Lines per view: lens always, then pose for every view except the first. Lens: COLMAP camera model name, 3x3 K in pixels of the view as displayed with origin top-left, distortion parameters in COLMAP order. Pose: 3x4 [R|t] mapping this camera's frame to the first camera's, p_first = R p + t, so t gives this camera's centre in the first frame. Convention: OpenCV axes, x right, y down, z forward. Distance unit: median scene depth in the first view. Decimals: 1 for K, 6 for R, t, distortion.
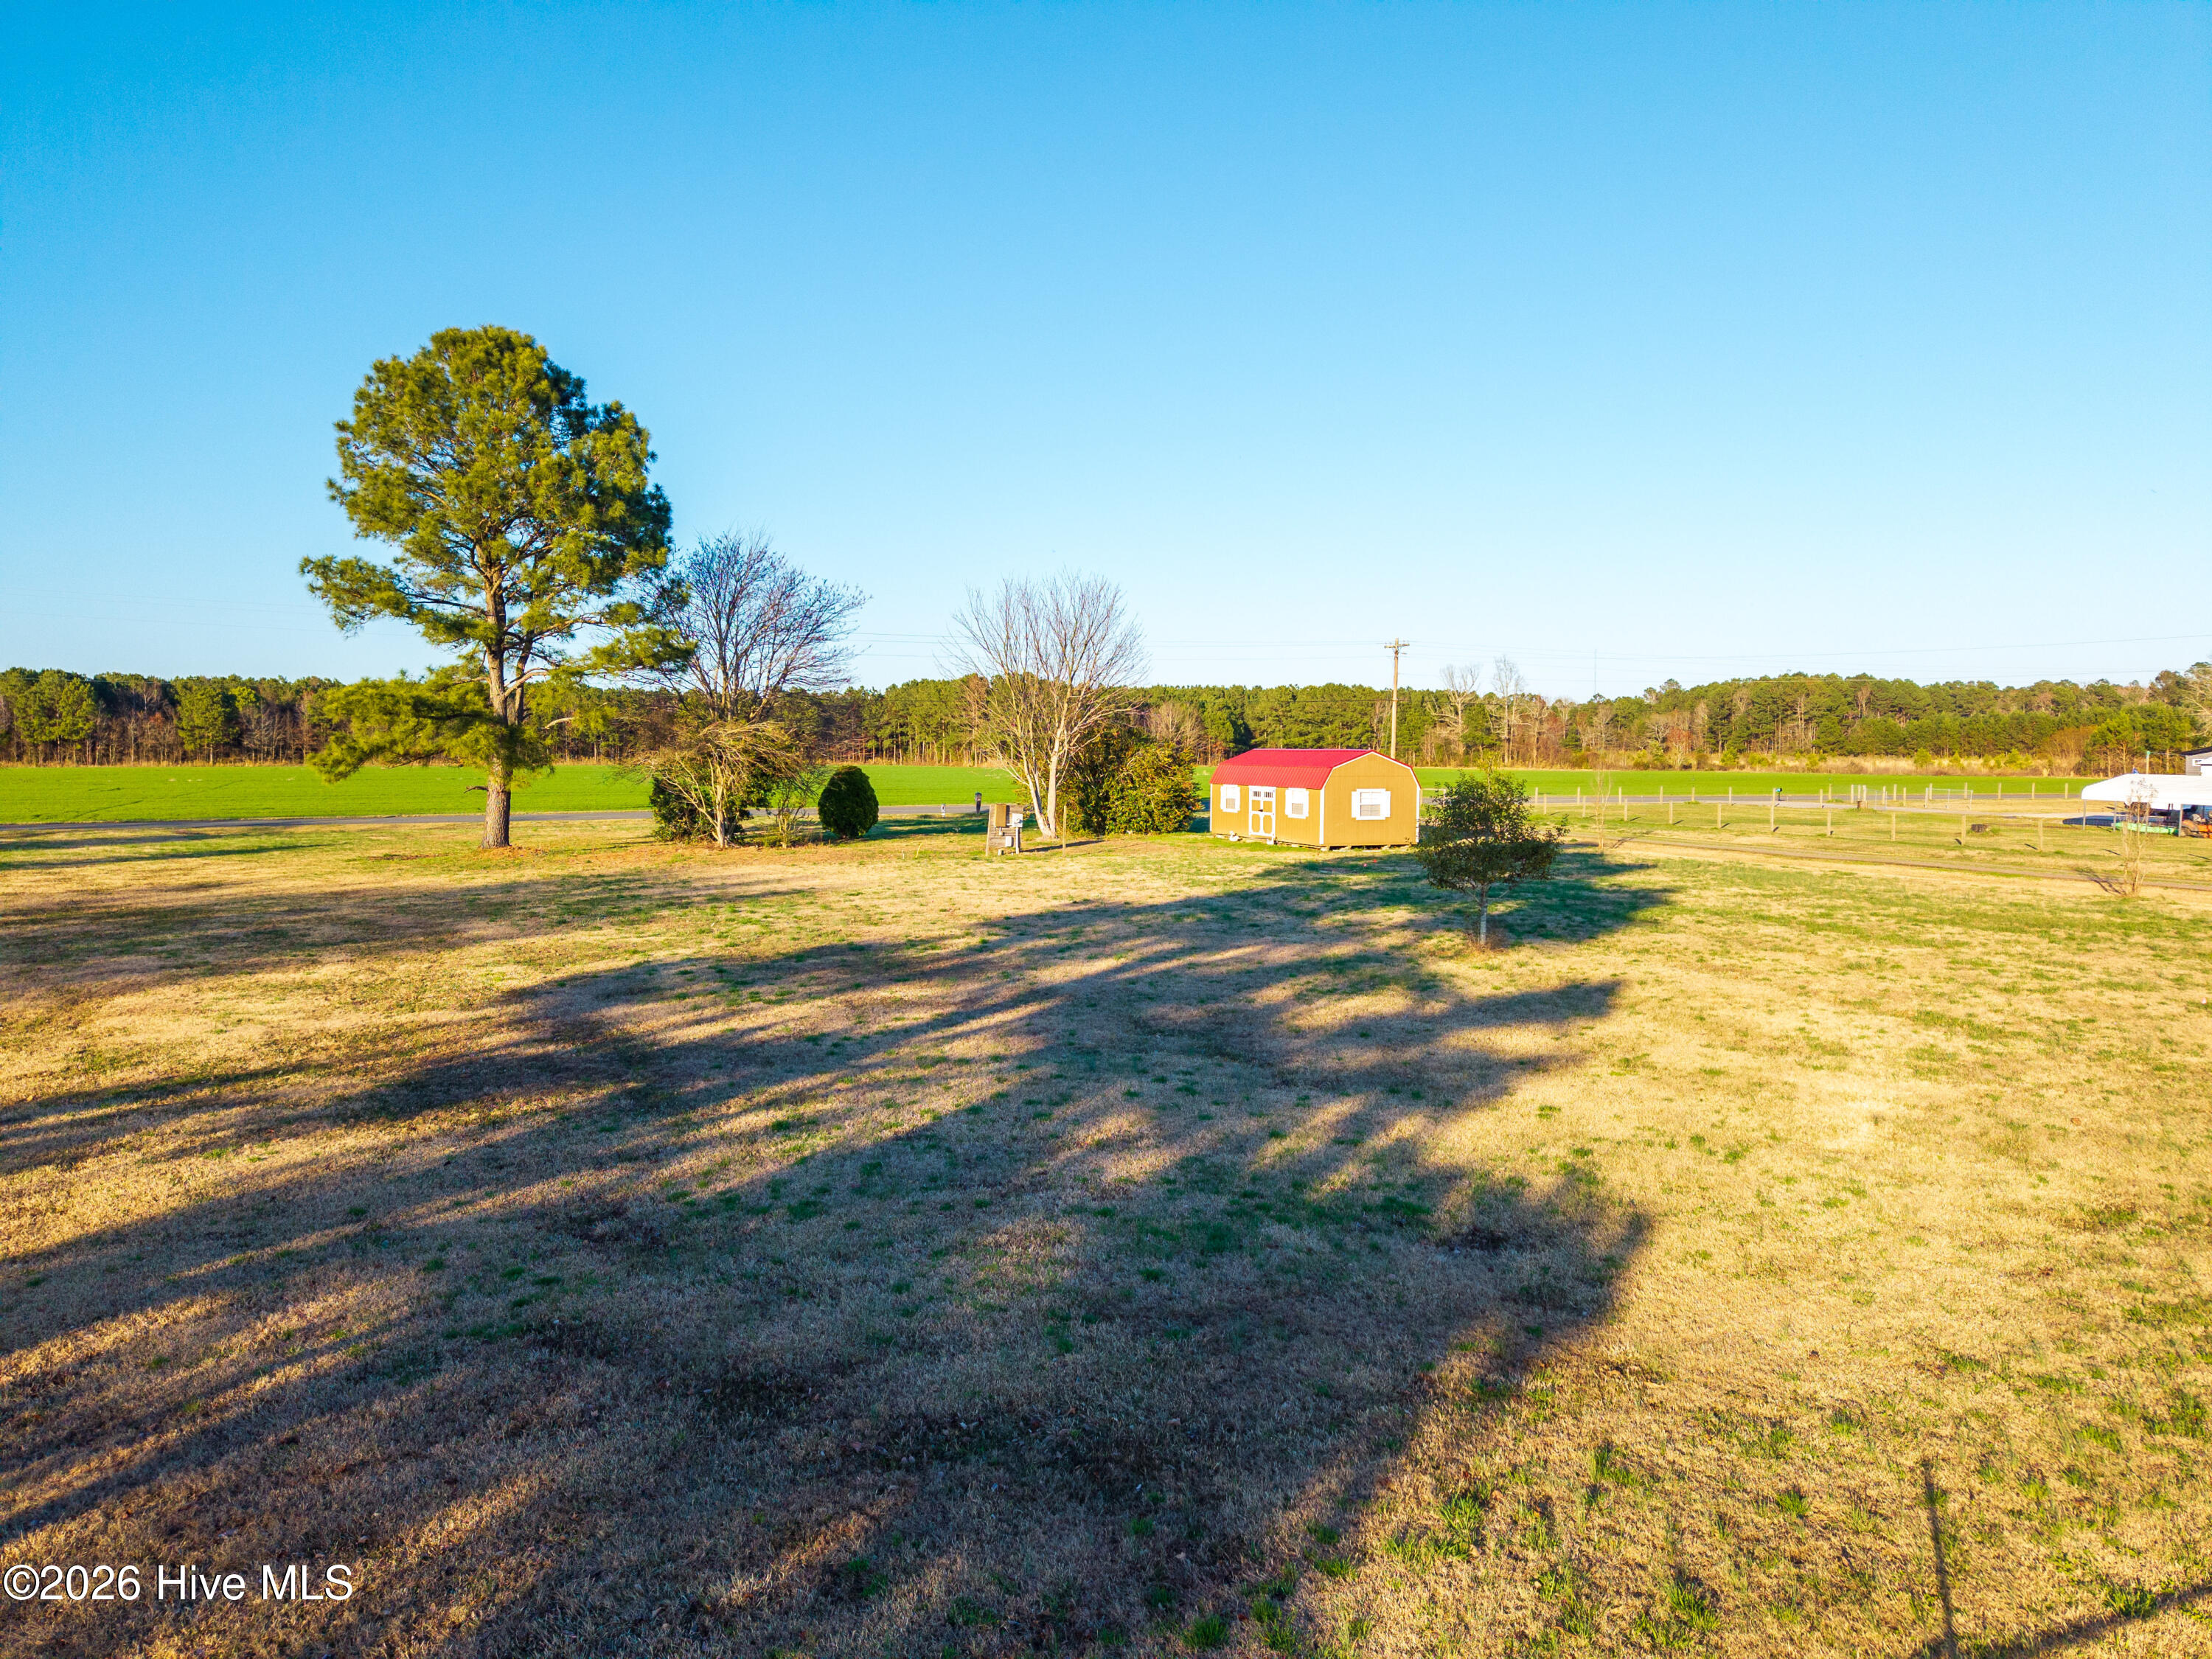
lens RADIAL K [[1471.4, 0, 1111.0], [0, 1471.4, 839.6], [0, 0, 1]] dist [0.054130, -0.060445]
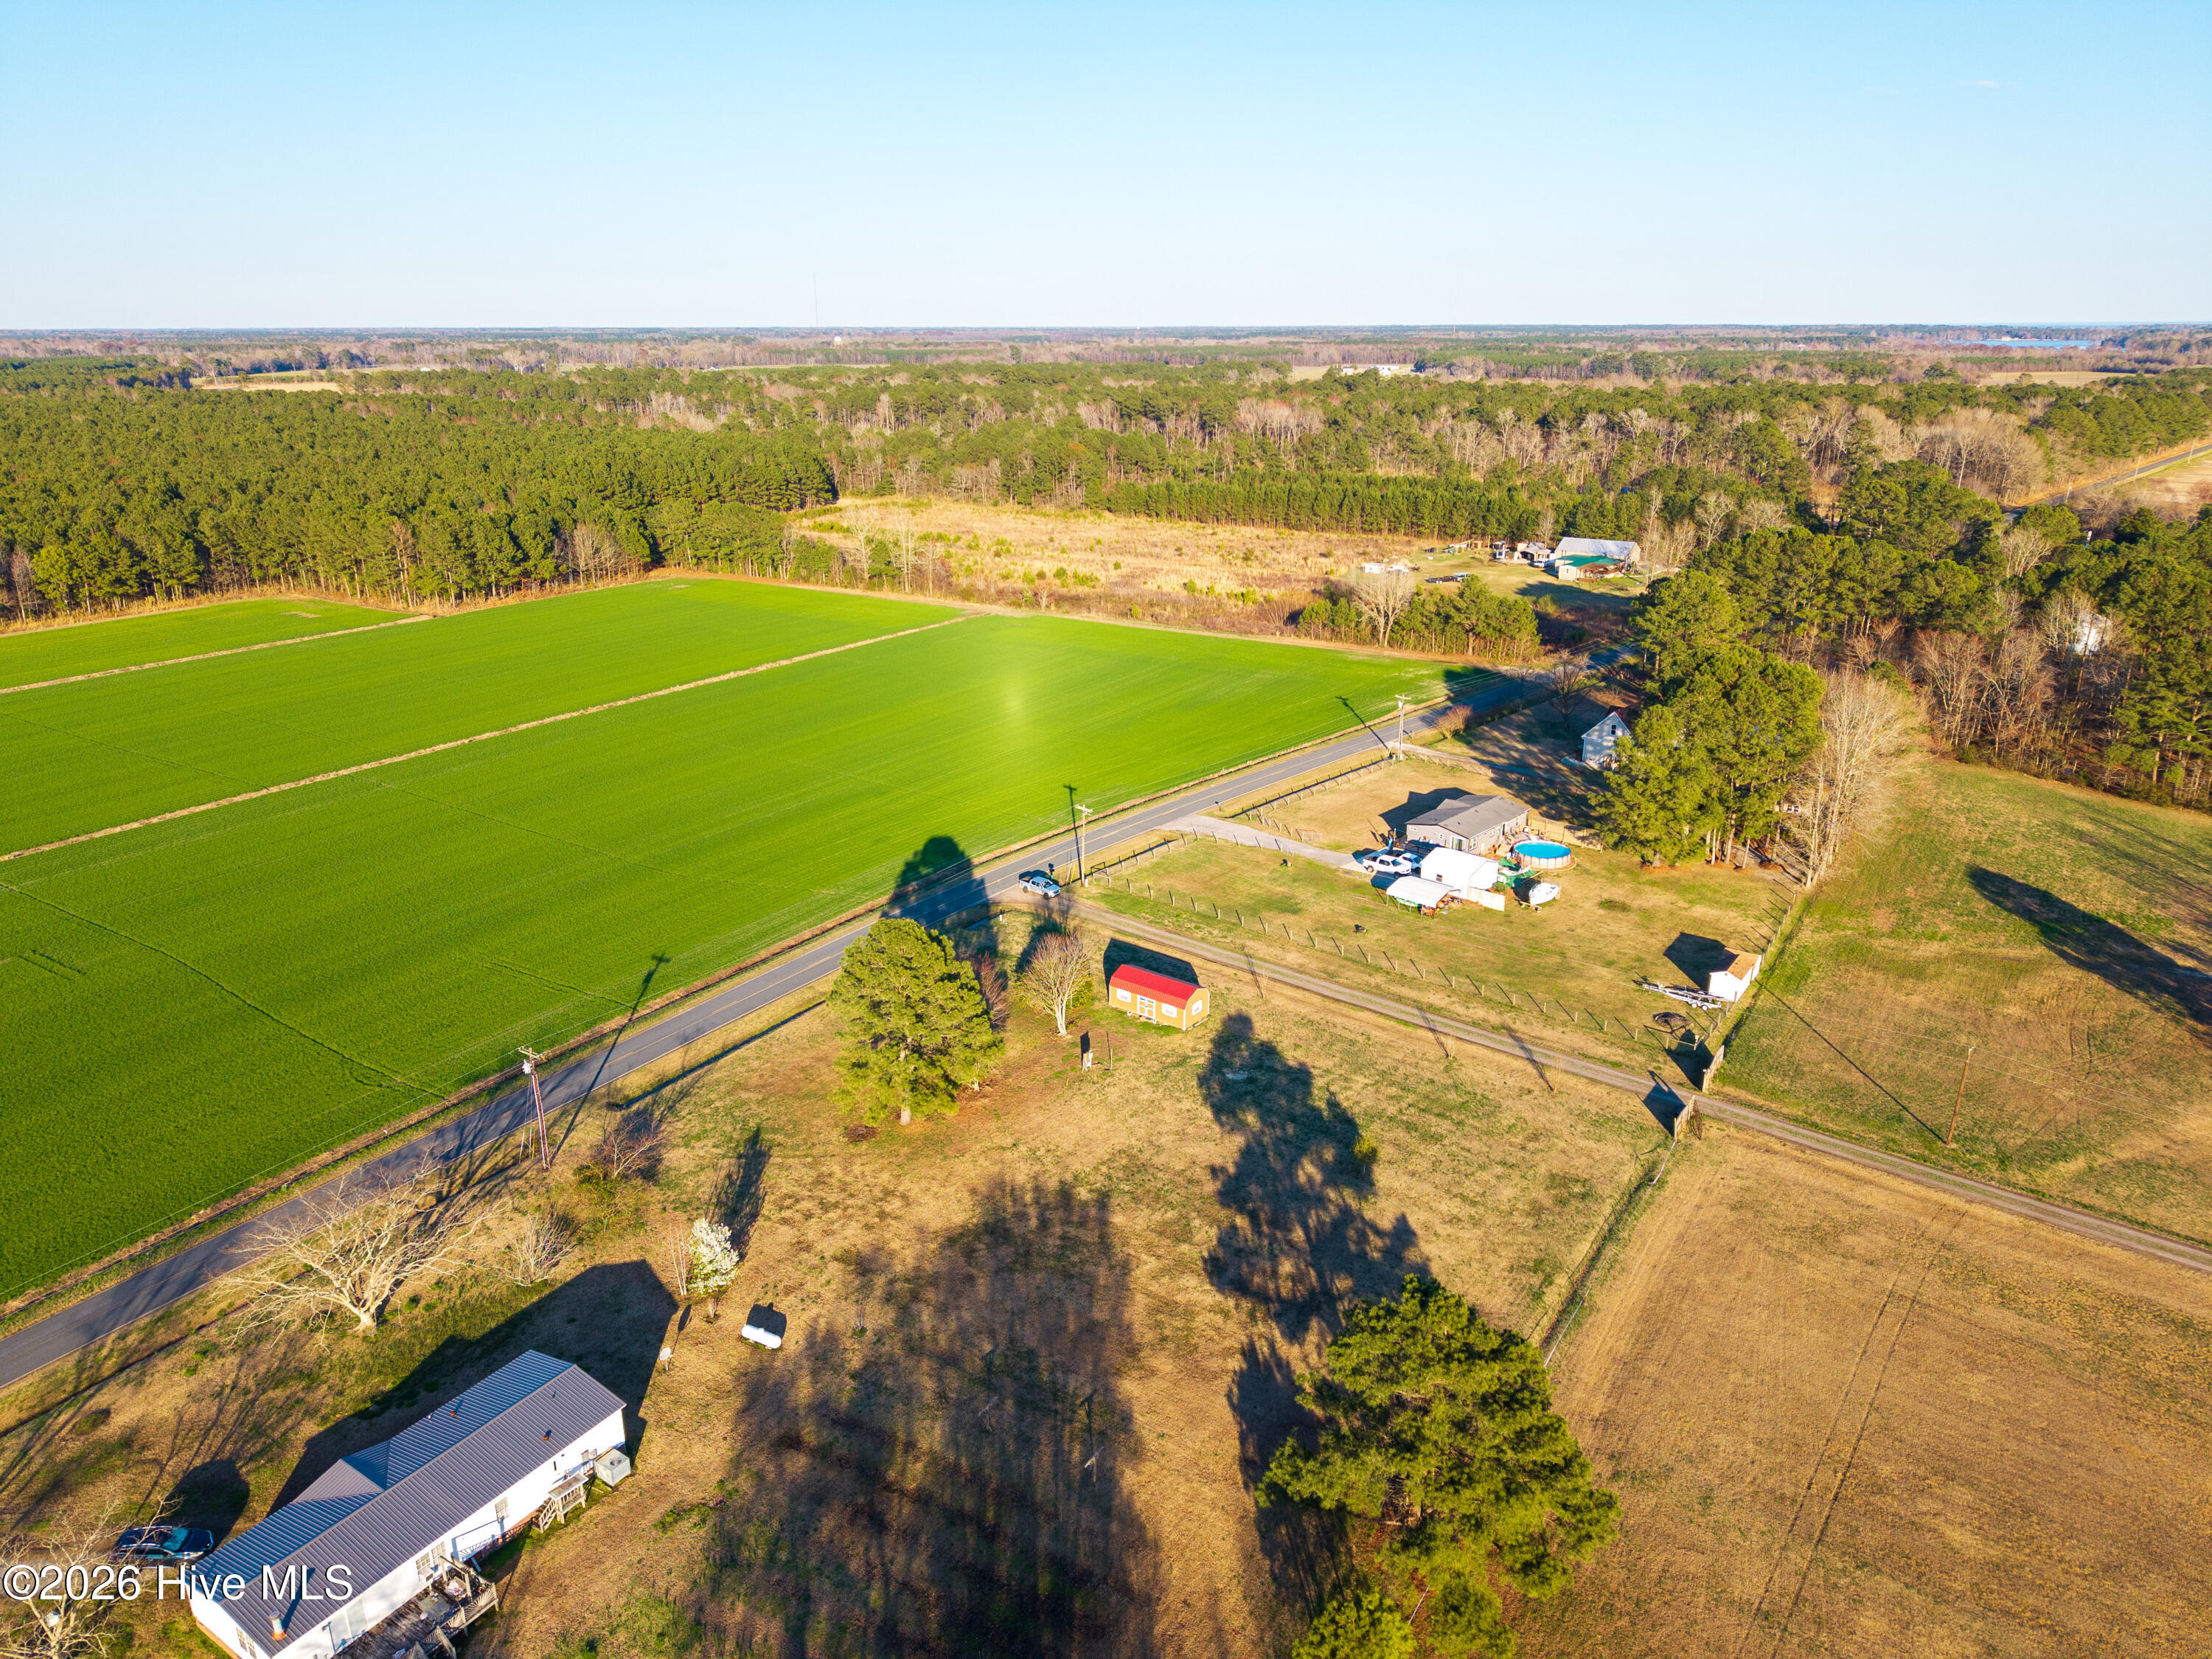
lens RADIAL K [[1471.4, 0, 1118.9], [0, 1471.4, 839.0], [0, 0, 1]] dist [0.054130, -0.060445]
pose [[0.863676, -0.165646, 0.476051, -0.654728], [0.028797, 0.959131, 0.281492, -0.614169], [-0.503224, -0.229409, 0.833149, -0.592787]]
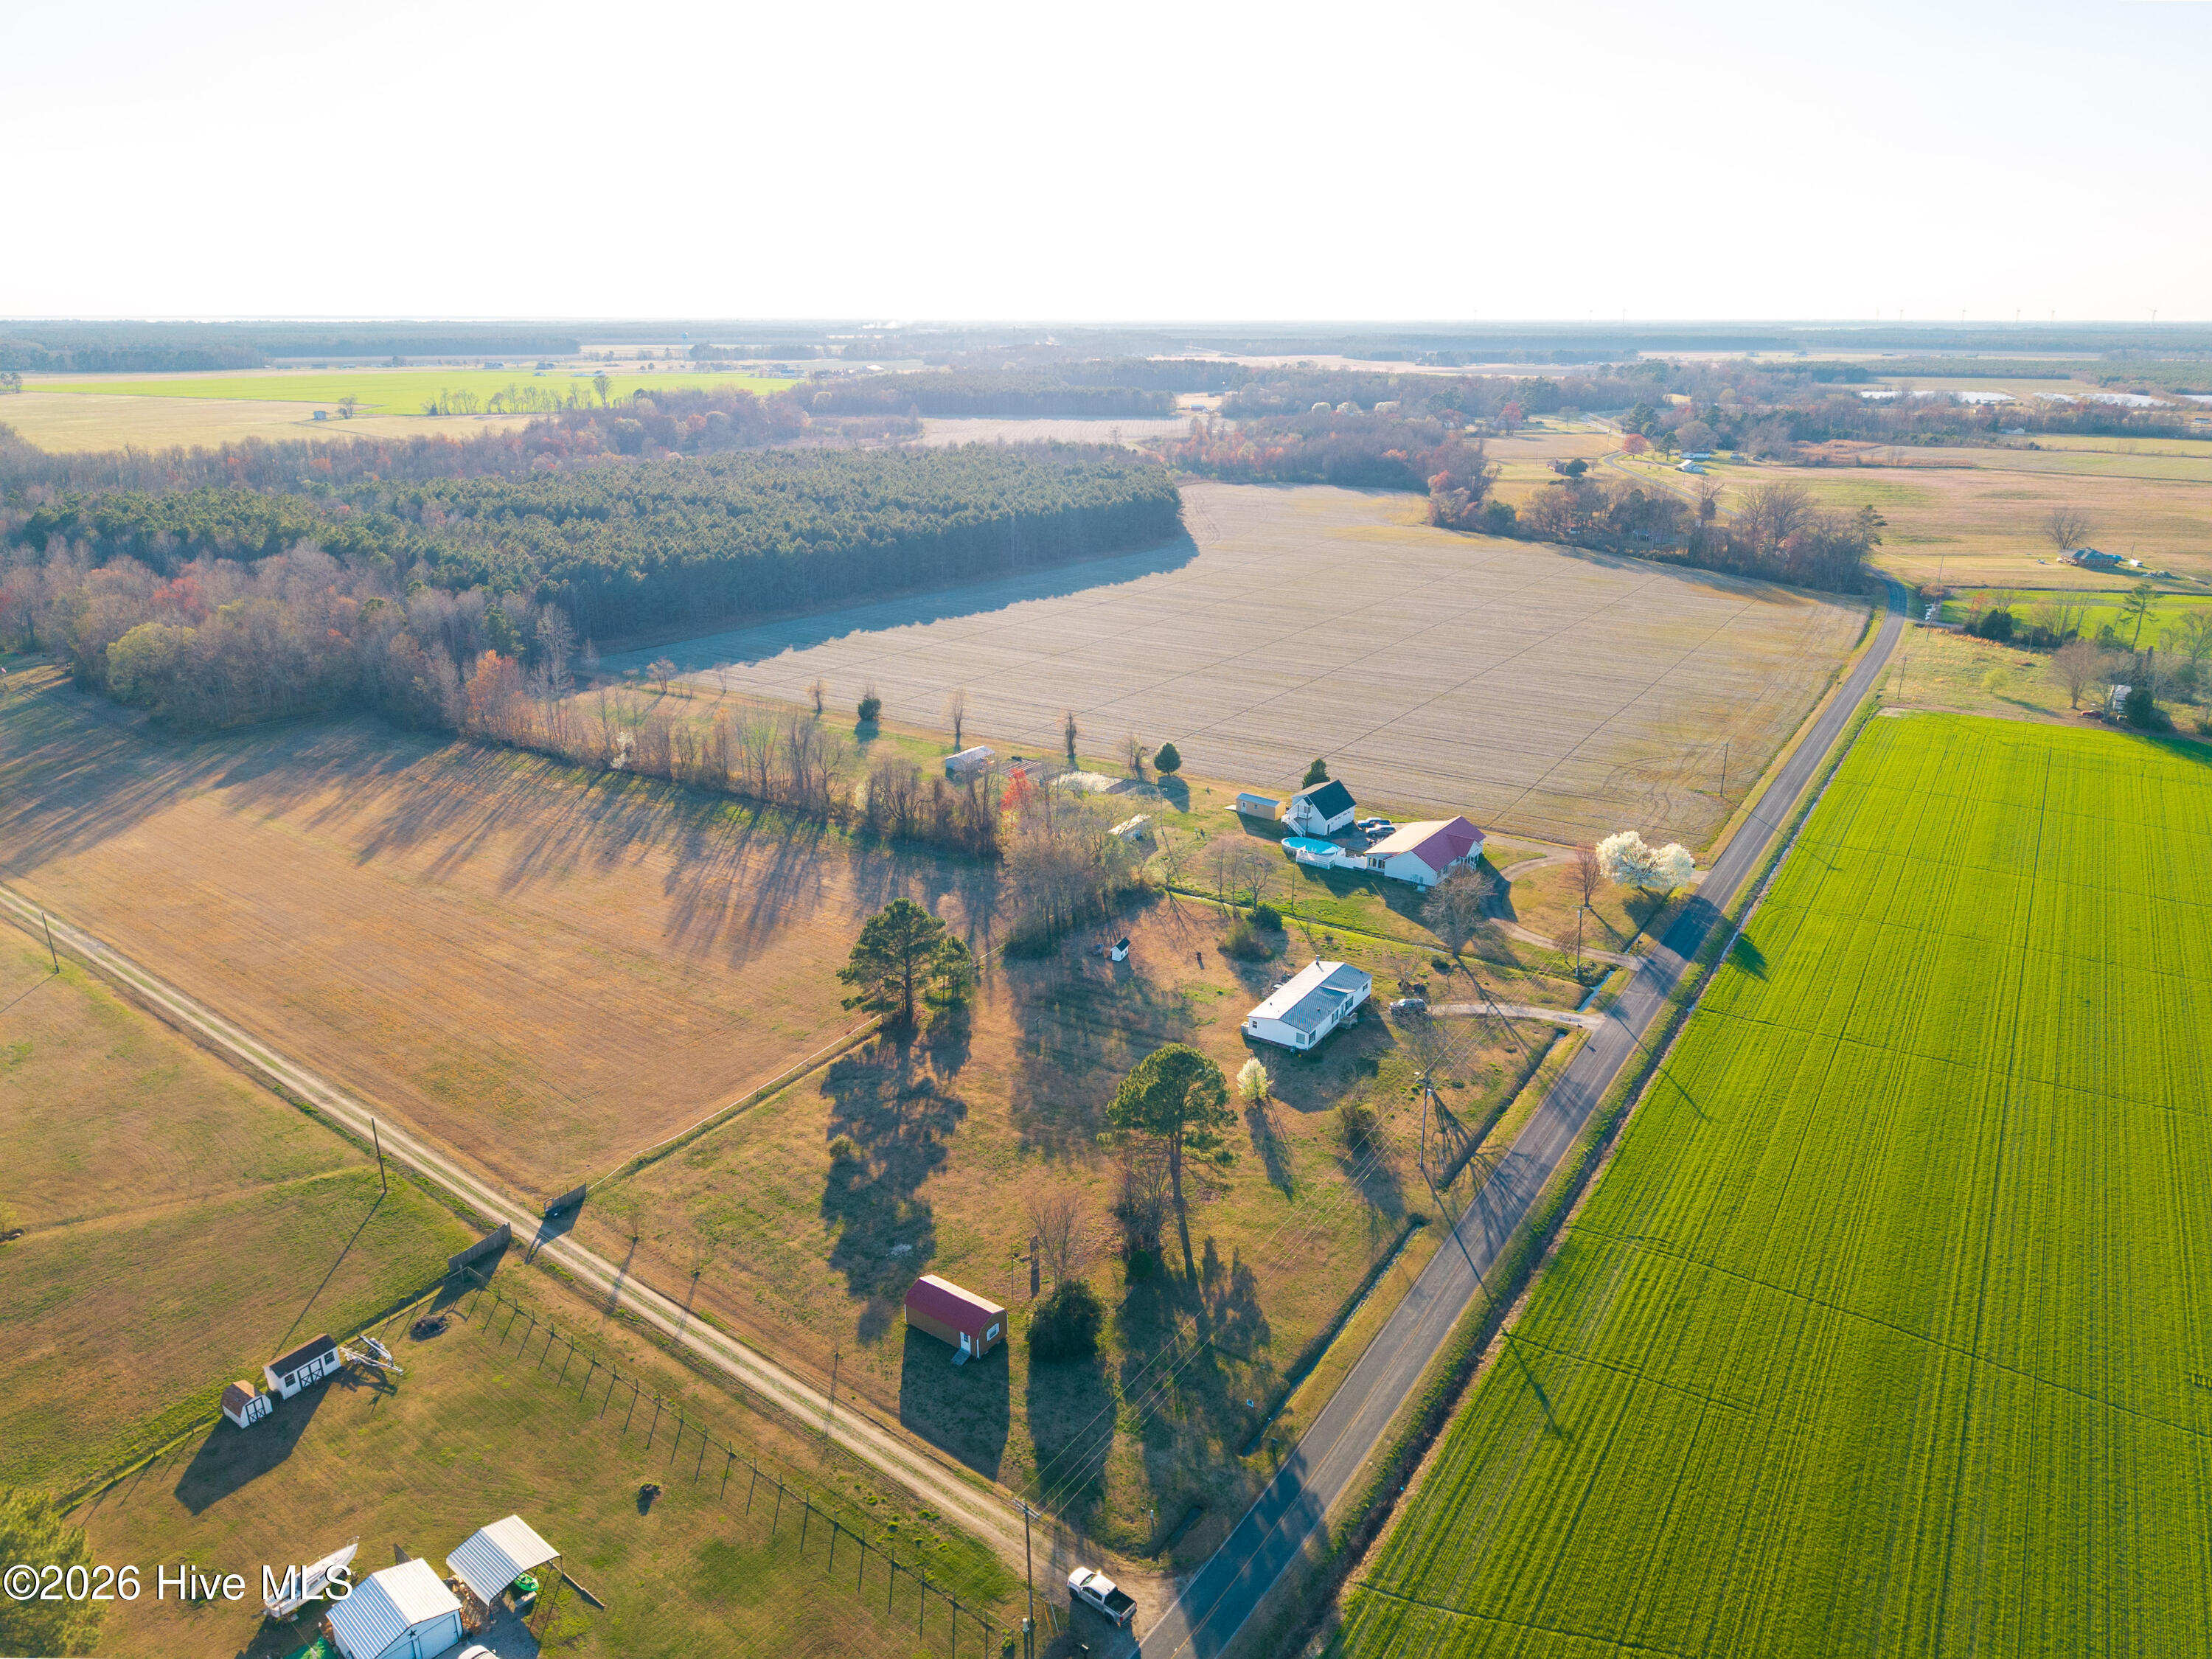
lens RADIAL K [[1471.4, 0, 1098.6], [0, 1471.4, 889.1], [0, 0, 1]] dist [0.054130, -0.060445]
pose [[-0.861471, 0.186780, -0.472208, 0.588990], [-0.027214, 0.911580, 0.410221, -1.021086], [0.507076, 0.366245, -0.780217, 1.713285]]
